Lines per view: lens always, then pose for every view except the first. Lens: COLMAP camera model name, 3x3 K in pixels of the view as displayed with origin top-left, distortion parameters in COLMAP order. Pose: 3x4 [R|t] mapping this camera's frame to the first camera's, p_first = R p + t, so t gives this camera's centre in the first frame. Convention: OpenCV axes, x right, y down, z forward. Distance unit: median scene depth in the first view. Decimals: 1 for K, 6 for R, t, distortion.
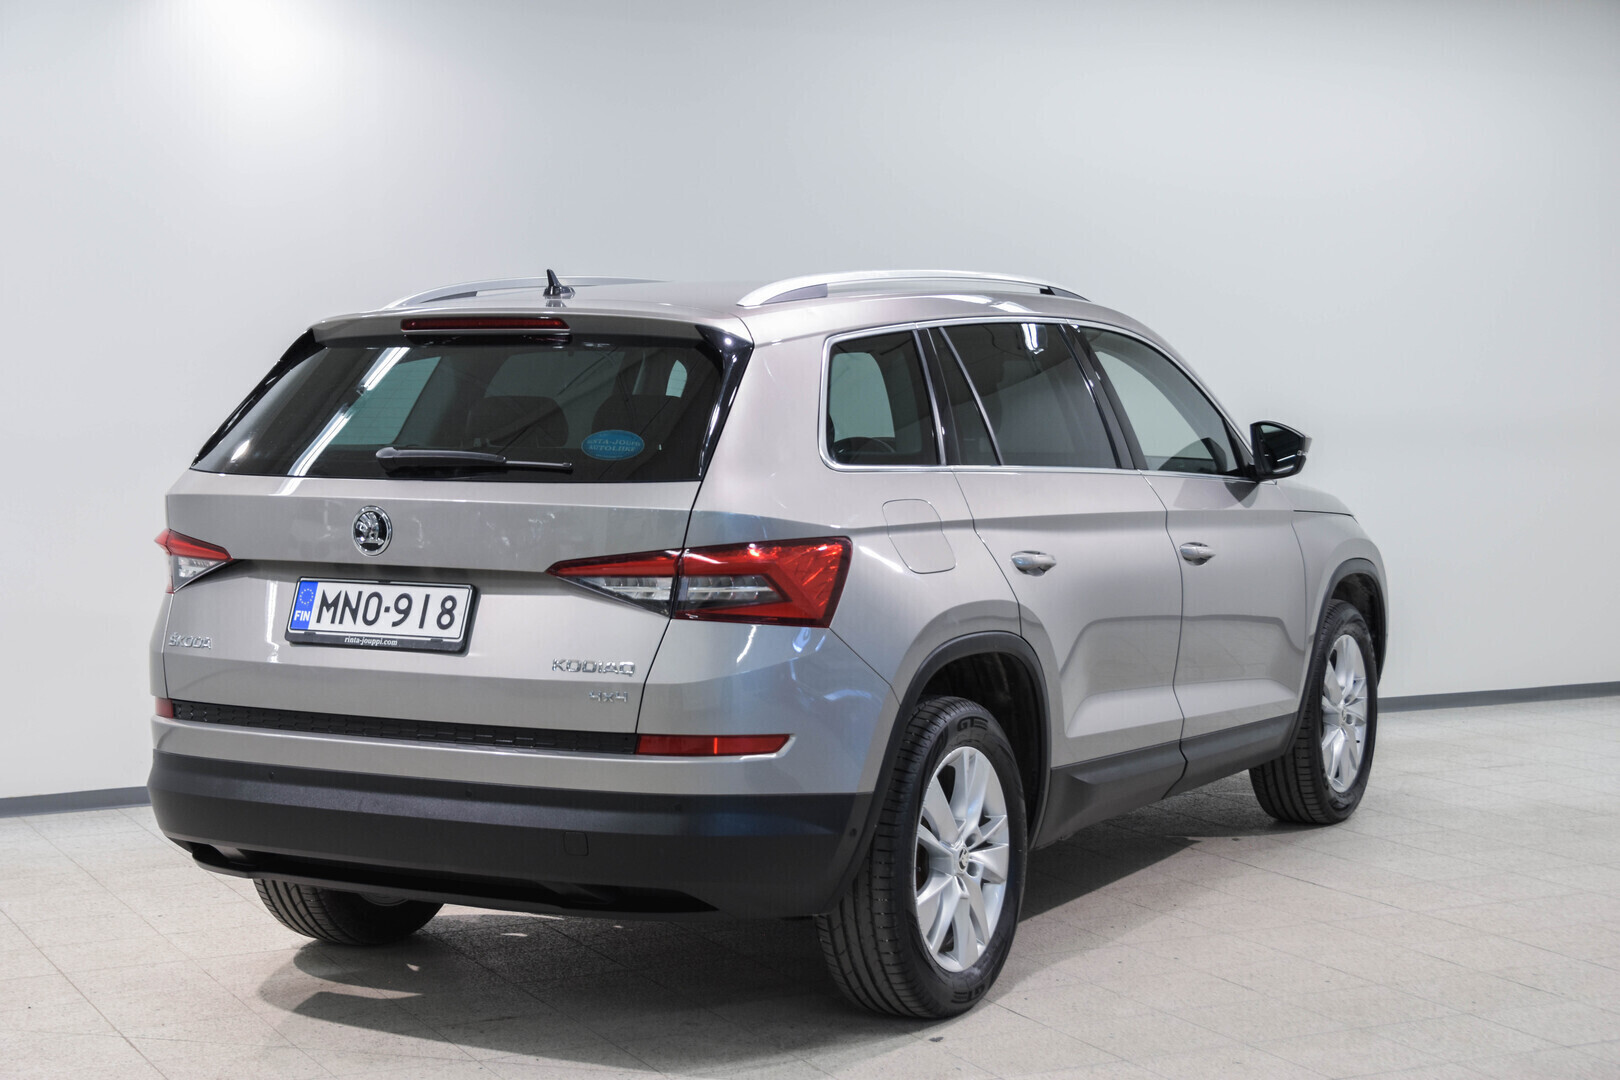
lens RADIAL K [[2717.0, 0, 810.0], [0, 2717.0, 540.0], [0, 0, 1]] dist [0.006829, -0.033750]
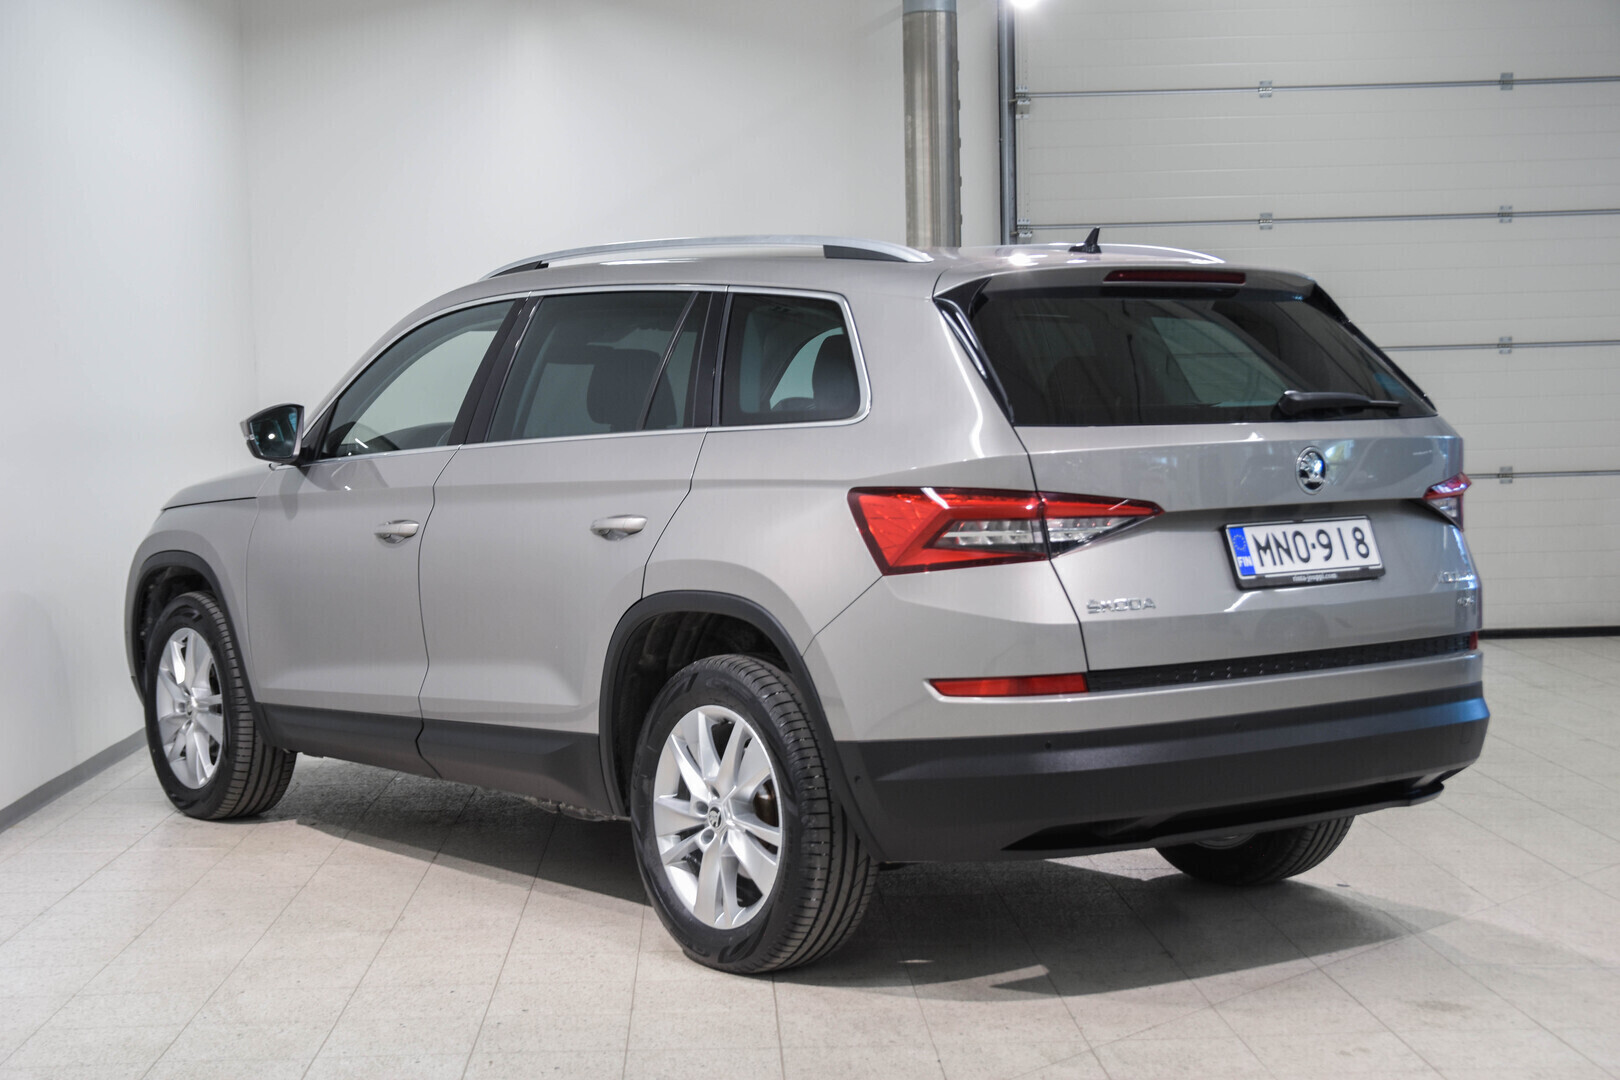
lens RADIAL K [[2717.0, 0, 810.0], [0, 2717.0, 540.0], [0, 0, 1]] dist [0.006829, -0.033750]
pose [[0.411237, -0.056429, 0.909780, -1.184690], [0.075177, 0.996781, 0.027844, -0.020297], [-0.908423, 0.056944, 0.414155, 0.744906]]
